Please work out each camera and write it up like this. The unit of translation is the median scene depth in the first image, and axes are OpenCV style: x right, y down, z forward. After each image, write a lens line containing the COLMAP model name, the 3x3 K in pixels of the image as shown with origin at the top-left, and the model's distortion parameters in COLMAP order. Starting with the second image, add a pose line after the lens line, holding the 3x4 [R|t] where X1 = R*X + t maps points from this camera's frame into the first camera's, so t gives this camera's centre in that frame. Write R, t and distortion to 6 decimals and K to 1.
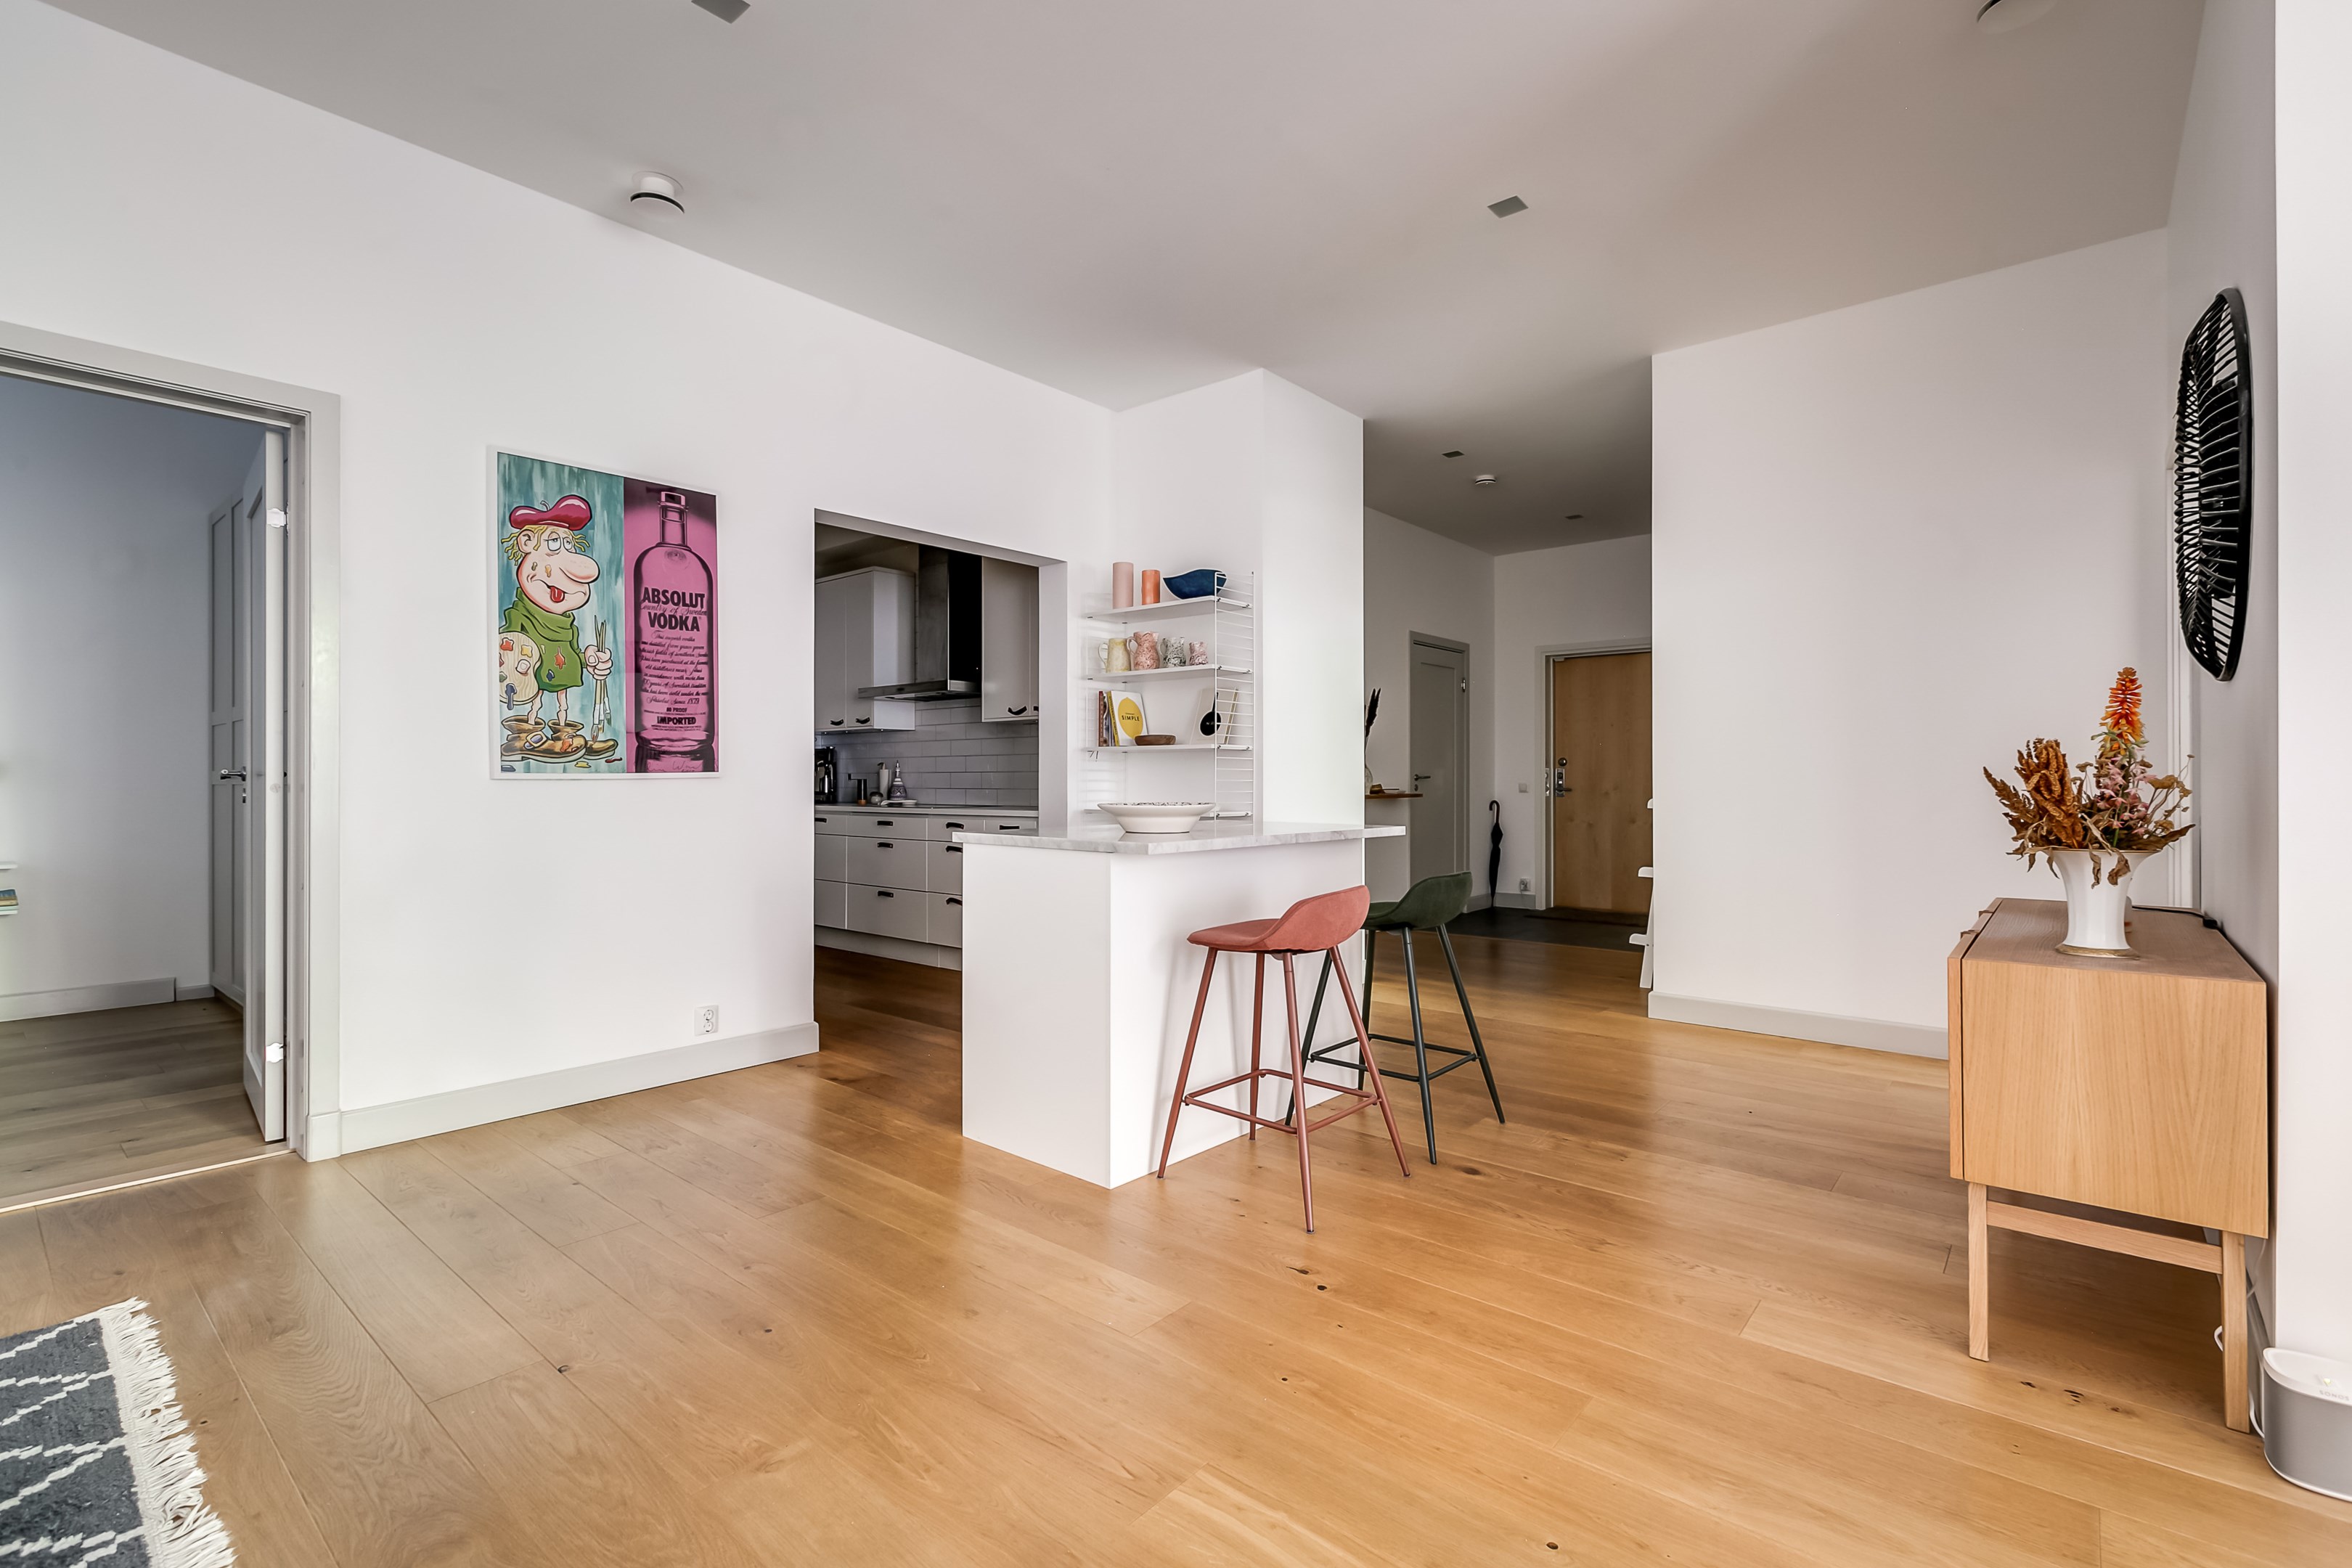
lens RADIAL K [[1052.5, 0, 1171.9], [0, 1052.5, 778.4], [0, 0, 1]] dist [-0.000651, -0.000206]
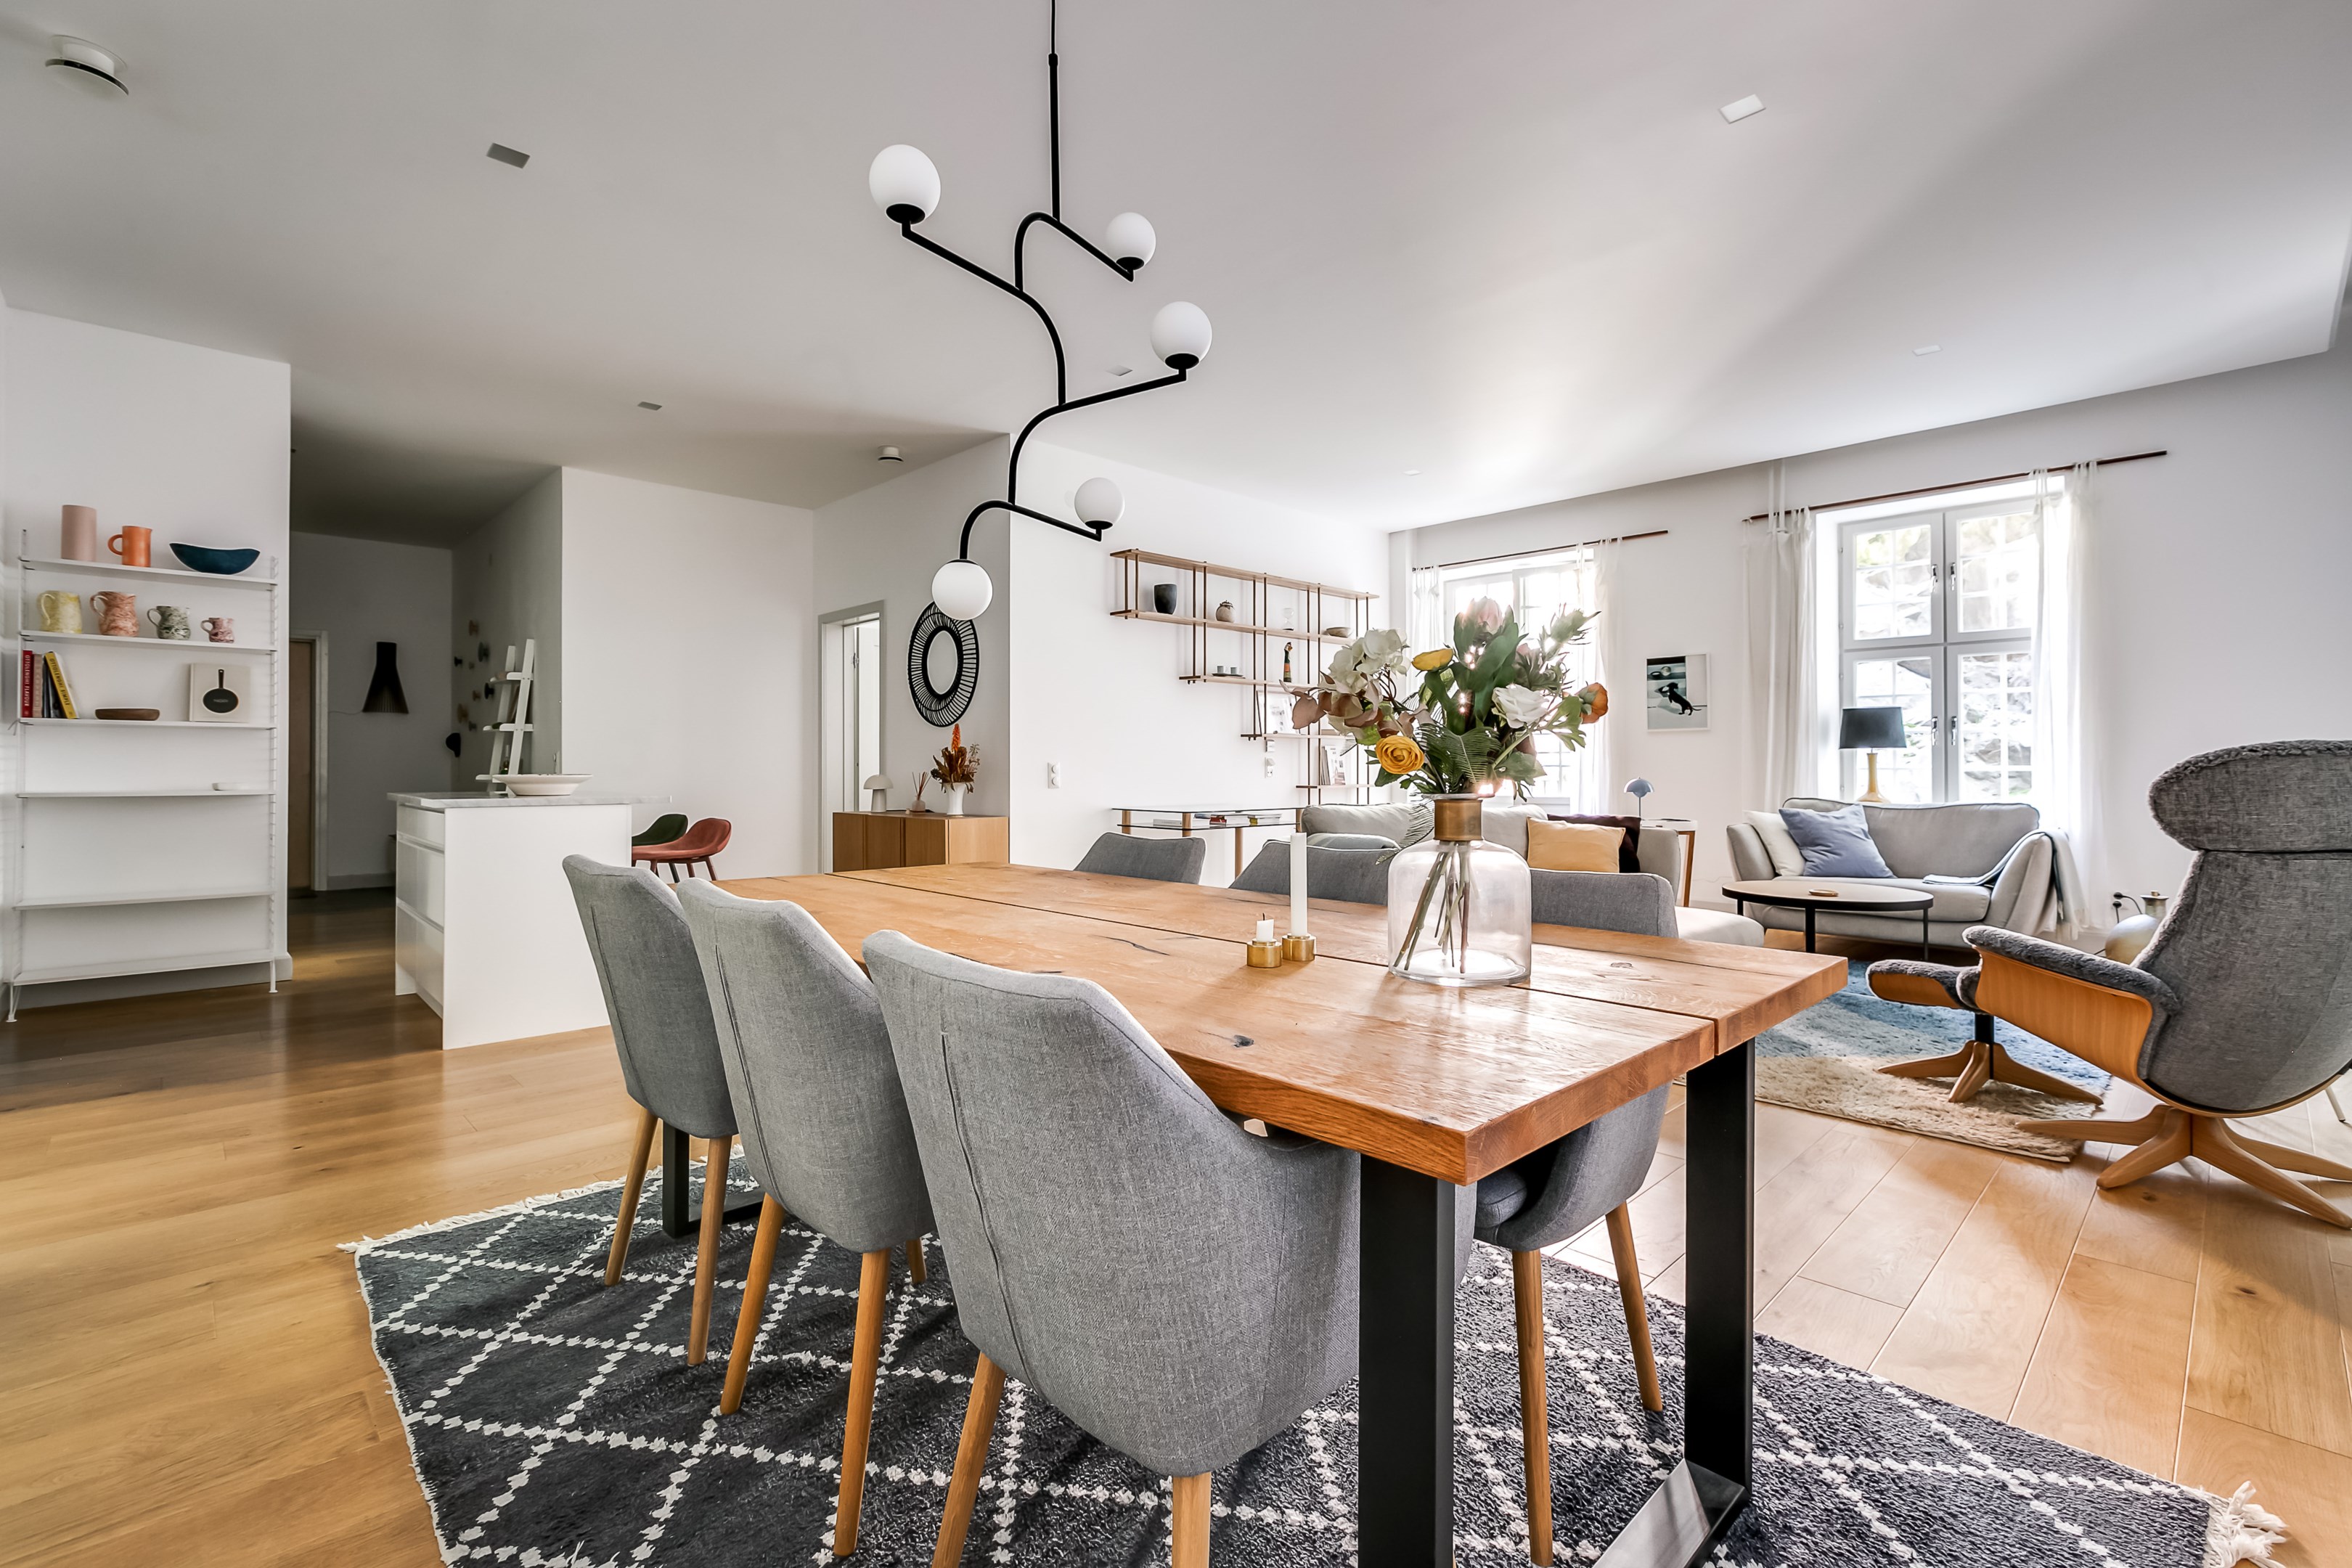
lens RADIAL K [[1052.5, 0, 1177.0], [0, 1052.5, 755.8], [0, 0, 1]] dist [-0.000651, -0.000206]
pose [[0.095081, 0.008350, 0.995435, -1.139633], [-0.000123, 0.999965, -0.008377, 0.008576], [-0.995470, 0.000674, 0.095078, 0.040282]]
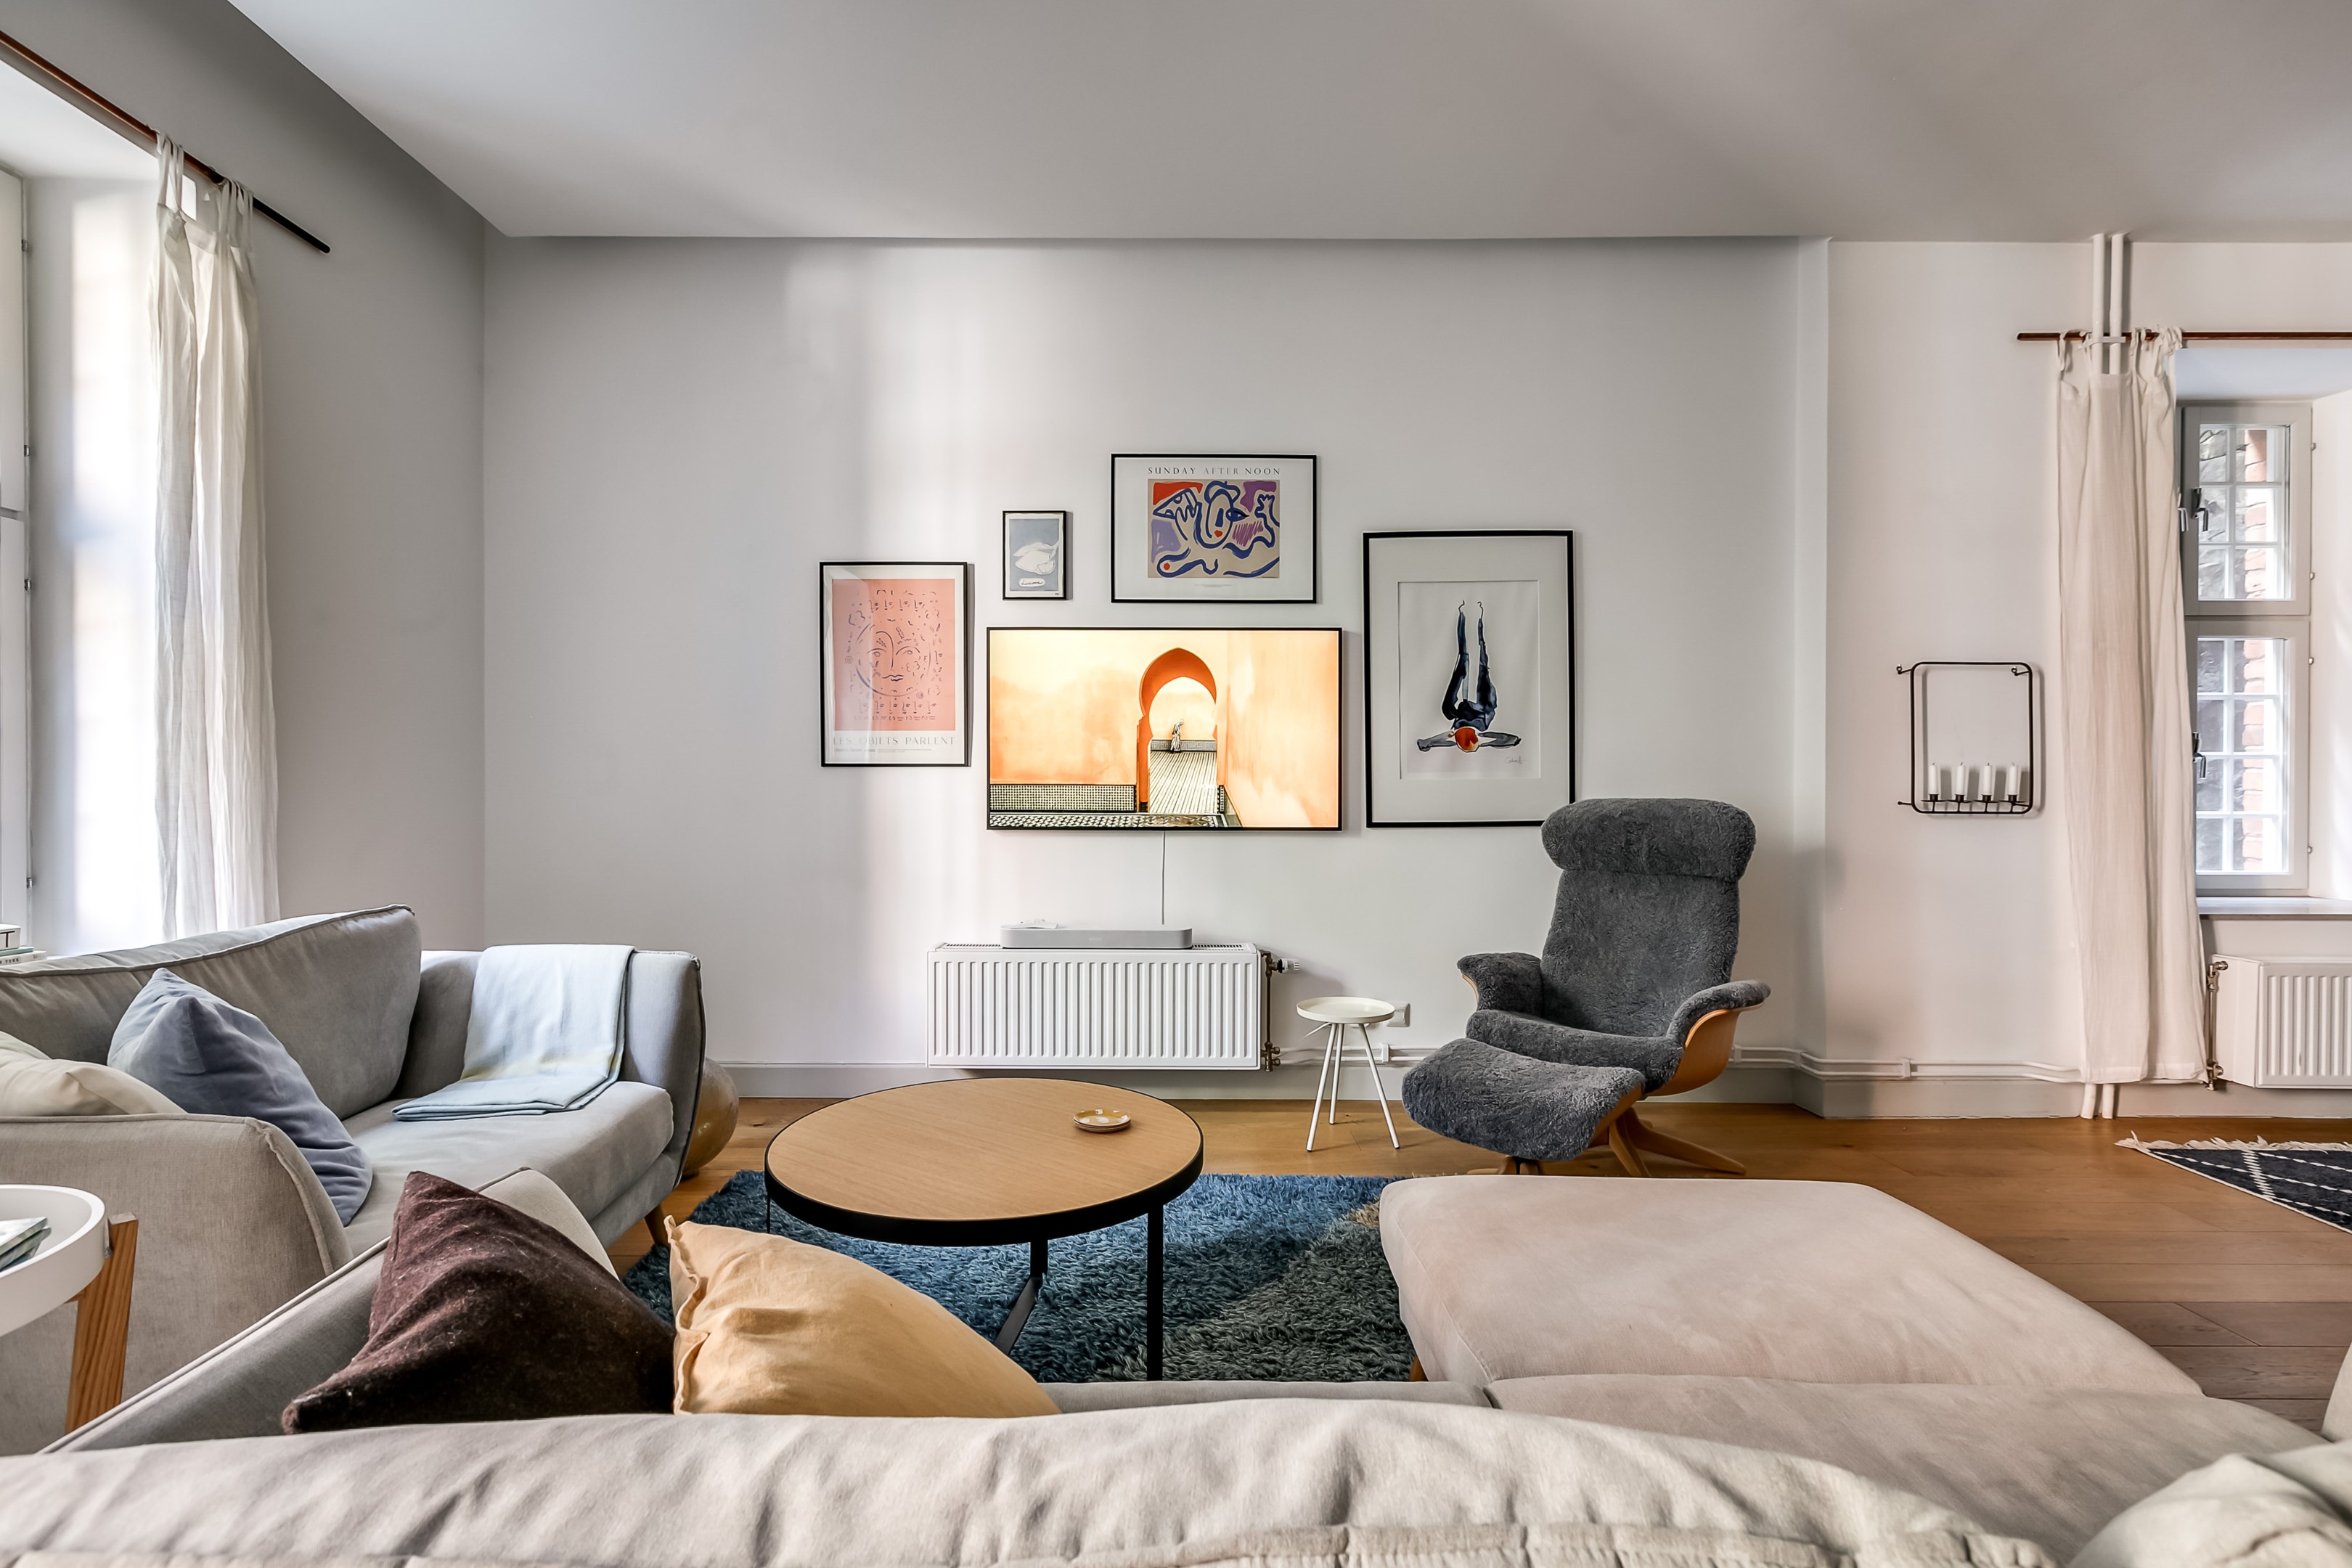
lens RADIAL K [[1107.1, 0, 1151.7], [0, 1107.1, 792.2], [0, 0, 1]] dist [0.004839, -0.001905]
pose [[-0.763401, 0.002507, -0.645921, 0.541079], [-0.002125, 0.999977, 0.006393, -0.016754], [0.645922, 0.006253, -0.763378, -0.134487]]
